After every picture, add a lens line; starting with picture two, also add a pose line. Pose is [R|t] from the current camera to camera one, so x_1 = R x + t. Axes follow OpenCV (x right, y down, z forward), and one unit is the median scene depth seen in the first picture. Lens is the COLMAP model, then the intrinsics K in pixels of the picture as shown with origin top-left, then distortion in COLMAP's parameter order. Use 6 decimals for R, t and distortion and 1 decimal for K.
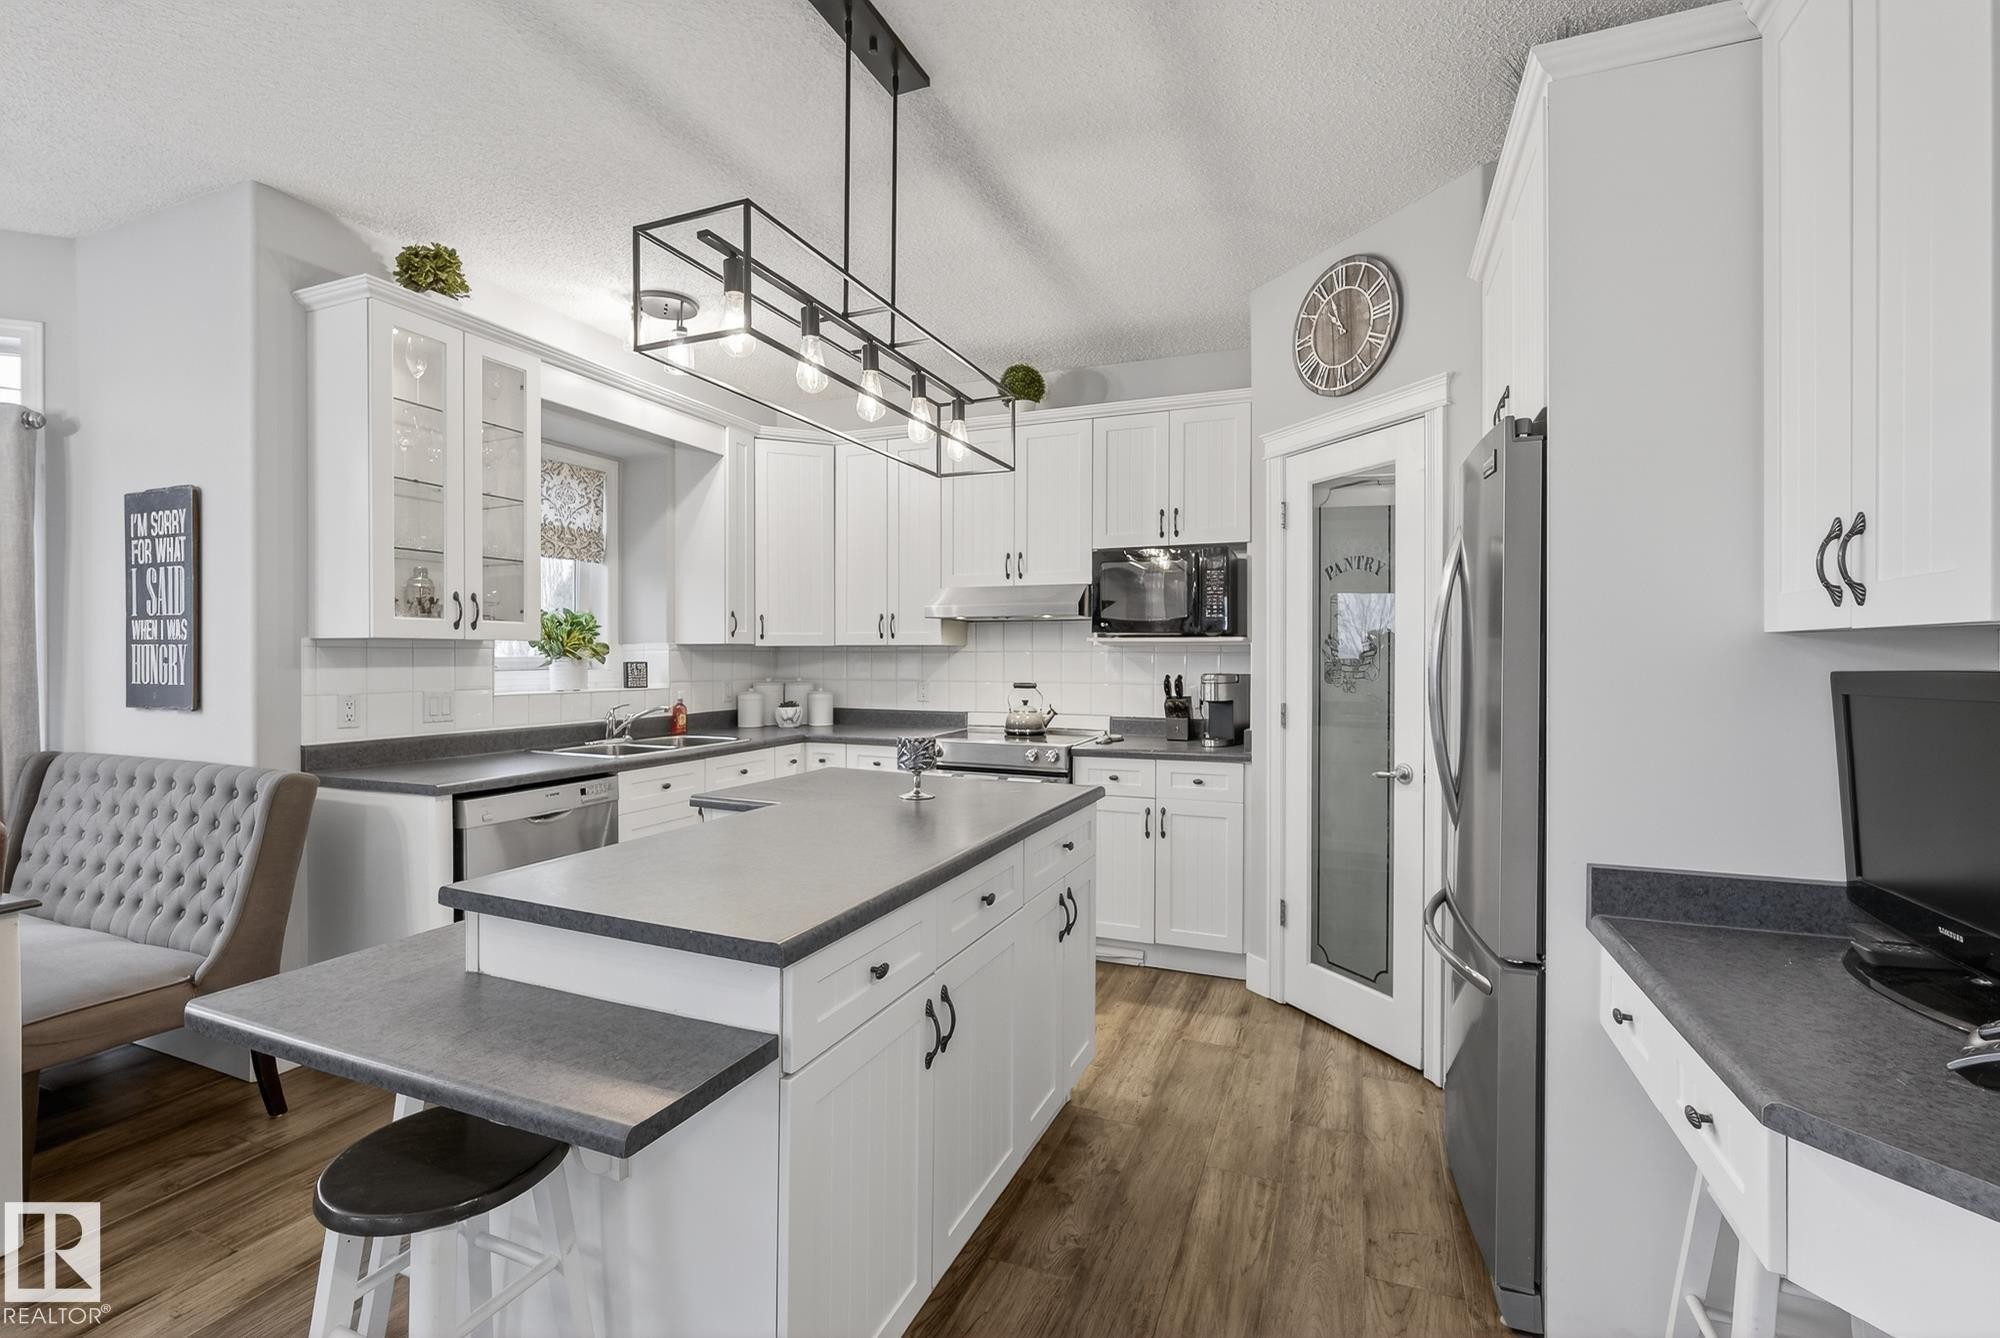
lens RADIAL K [[868.5, 0, 1003.4], [0, 868.5, 664.8], [0, 0, 1]] dist [-0.014581, 0.003193]
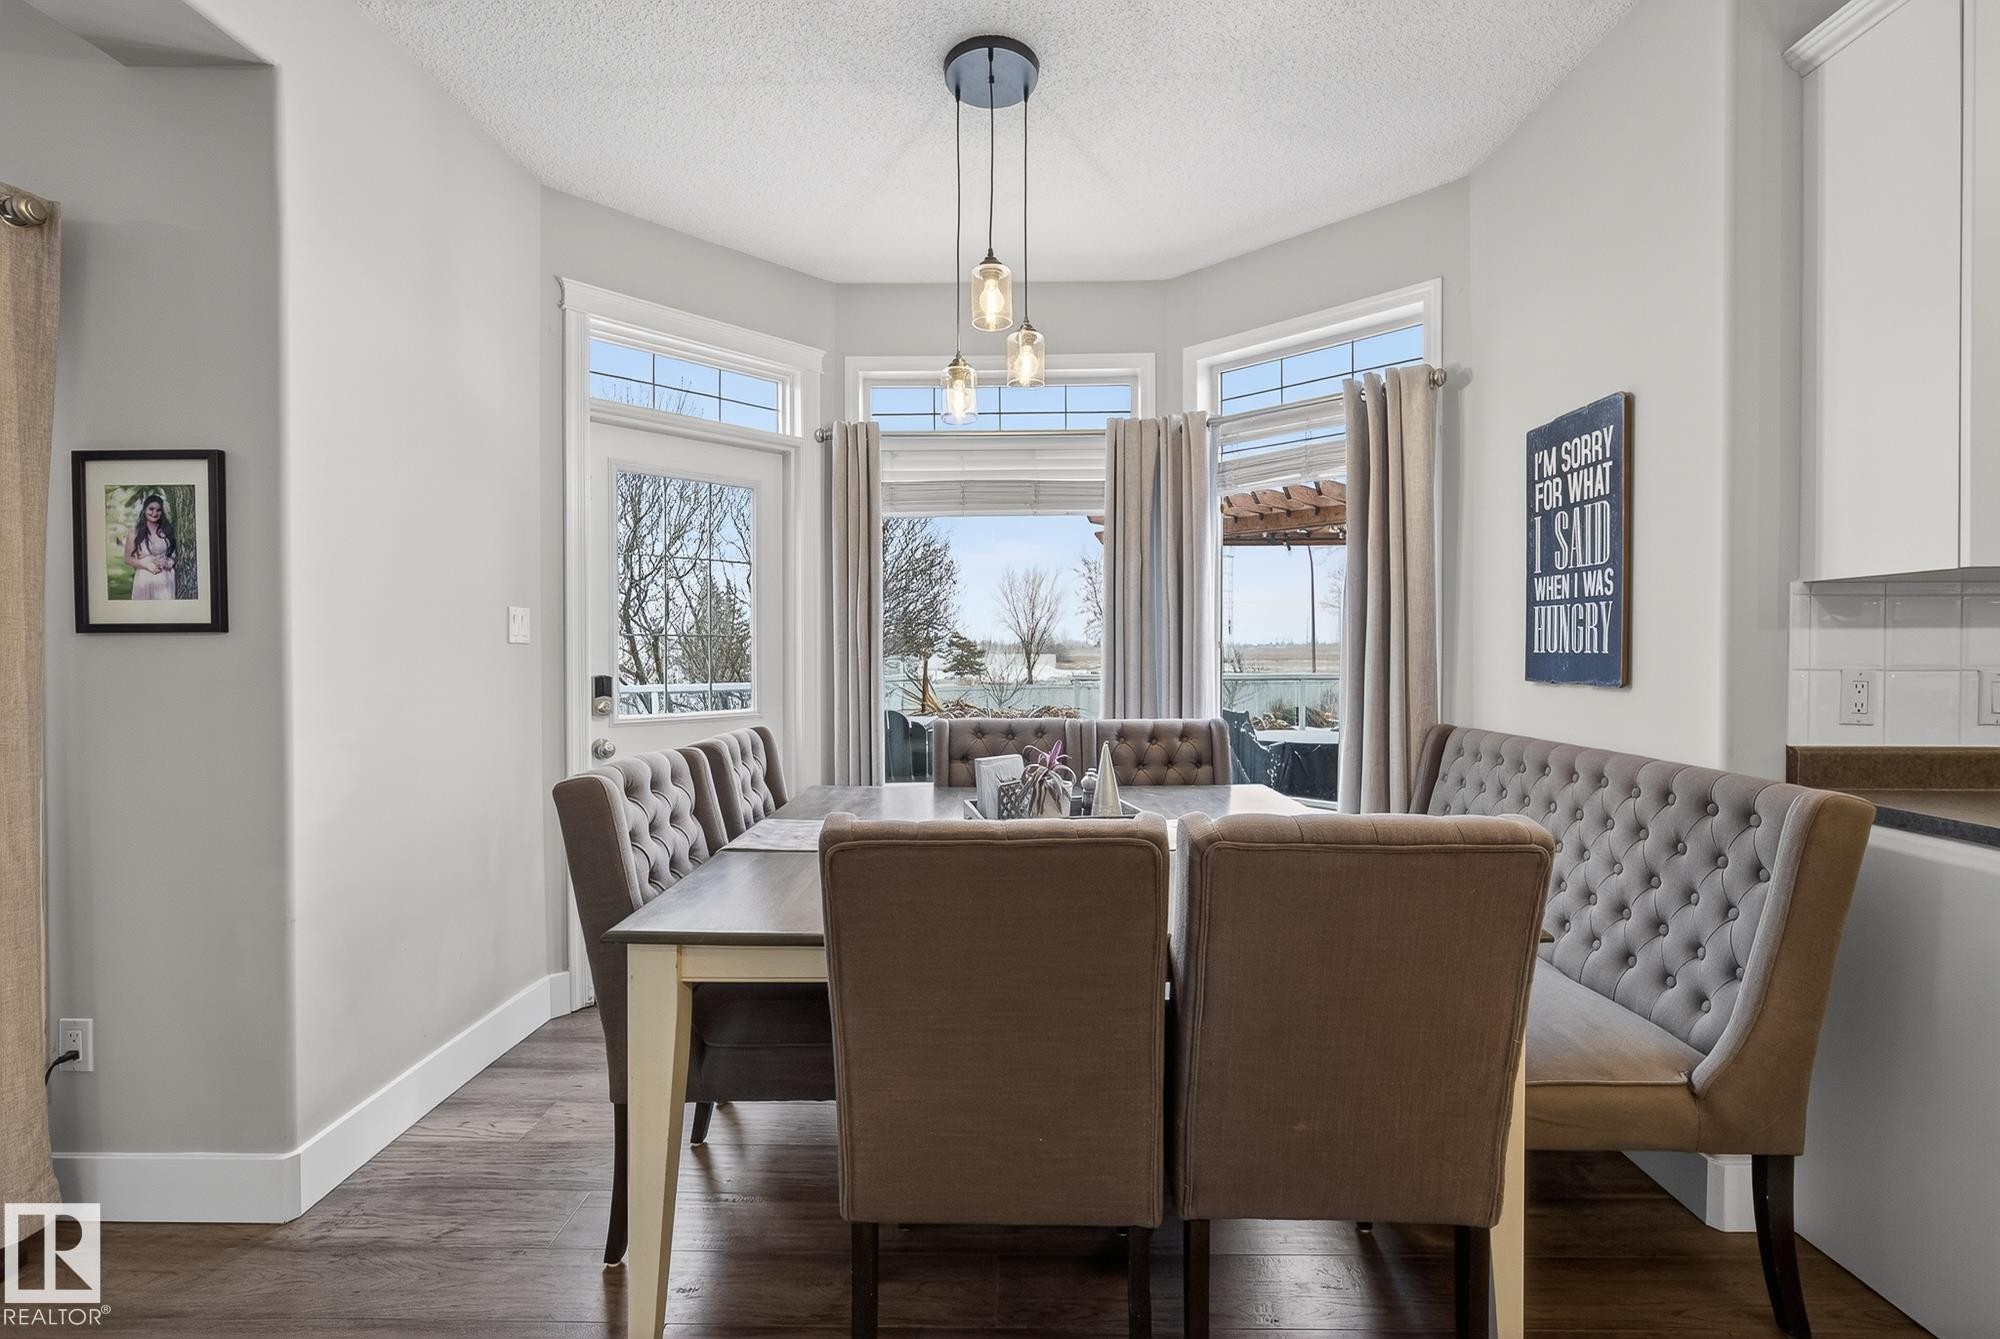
lens RADIAL K [[868.5, 0, 995.4], [0, 868.5, 660.2], [0, 0, 1]] dist [-0.014581, 0.003193]
pose [[0.351396, 0.009052, -0.936183, -0.376919], [-0.004114, 0.999959, 0.008124, 0.023051], [0.936218, 0.000996, 0.351418, 0.187063]]
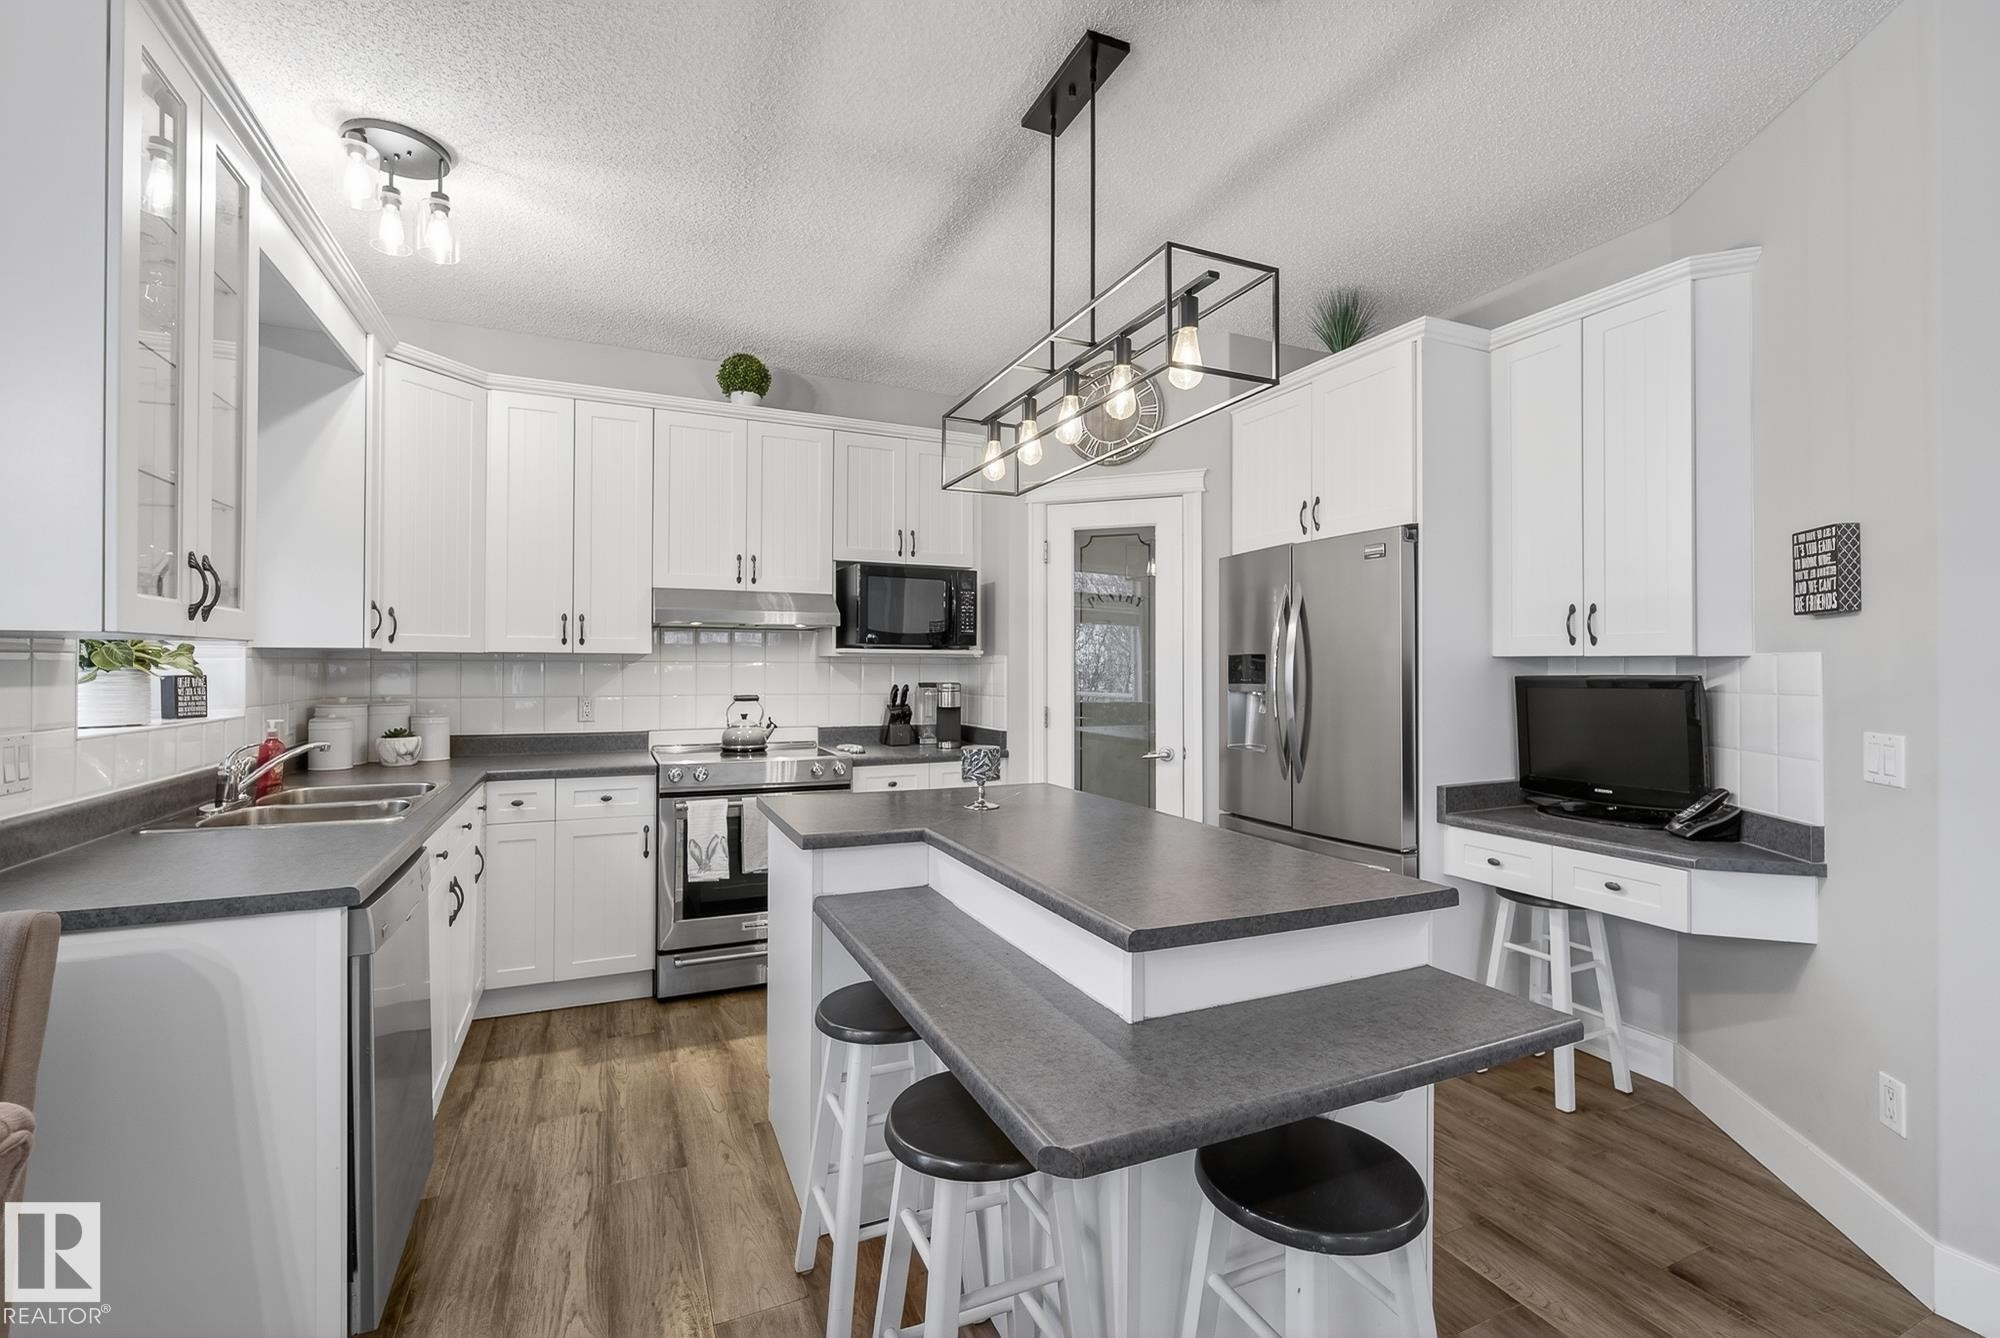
lens RADIAL K [[868.5, 0, 1007.7], [0, 868.5, 662.1], [0, 0, 1]] dist [-0.014581, 0.003193]
pose [[0.685457, 0.005033, 0.728096, -0.645270], [0.004500, 0.999928, -0.011149, -0.004629], [-0.728099, 0.010918, 0.685385, 0.224610]]
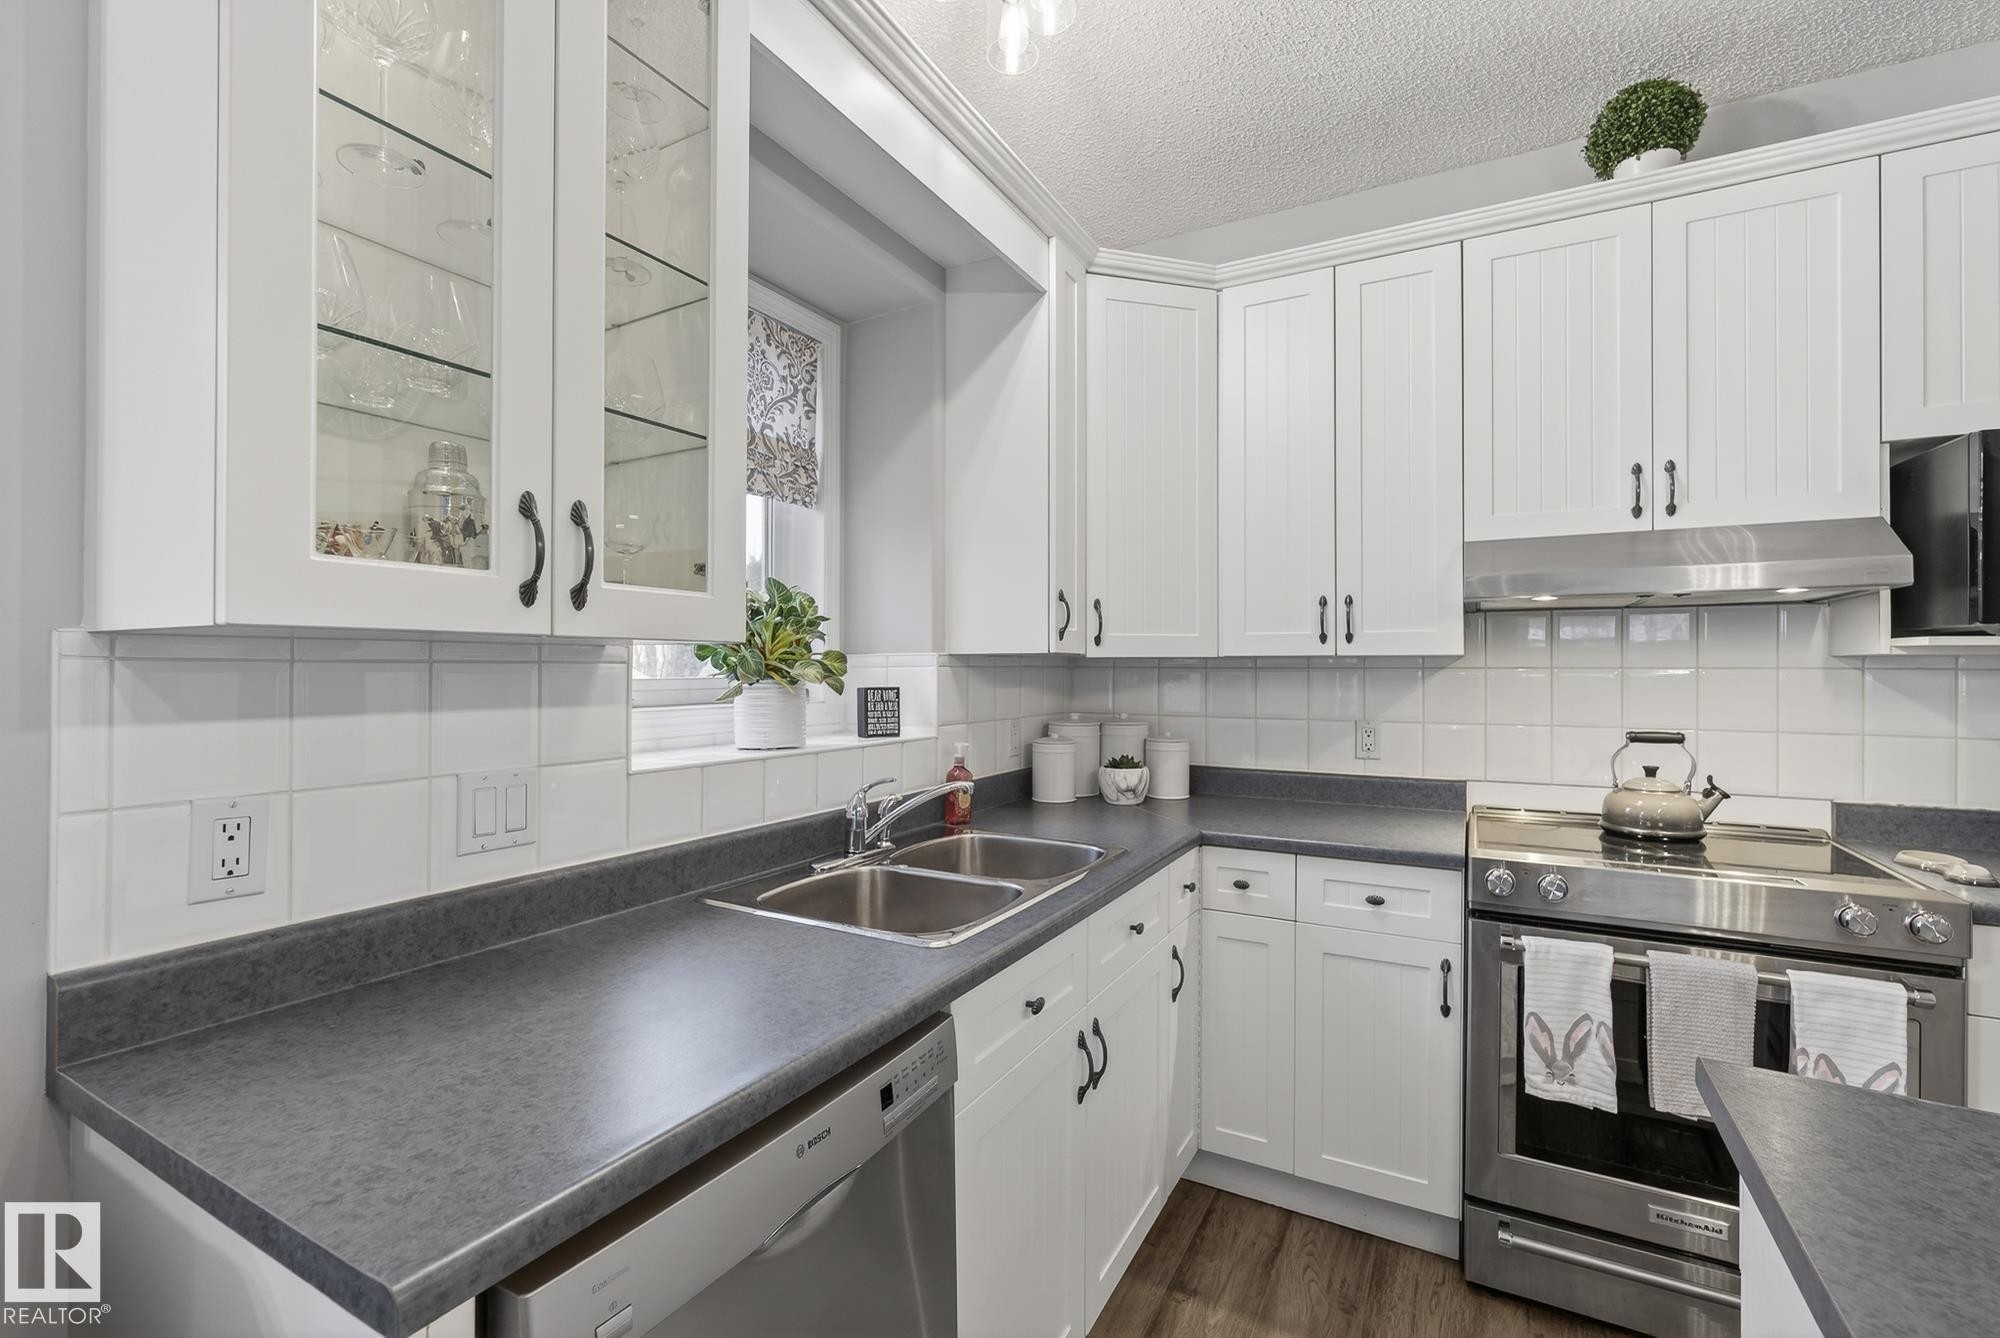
lens RADIAL K [[868.5, 0, 996.2], [0, 868.5, 665.6], [0, 0, 1]] dist [-0.014581, 0.003193]
pose [[0.992118, -0.000821, -0.125303, -0.395803], [-0.001089, 0.999884, -0.015174, -0.012312], [0.125301, 0.015191, 0.992002, 0.664764]]
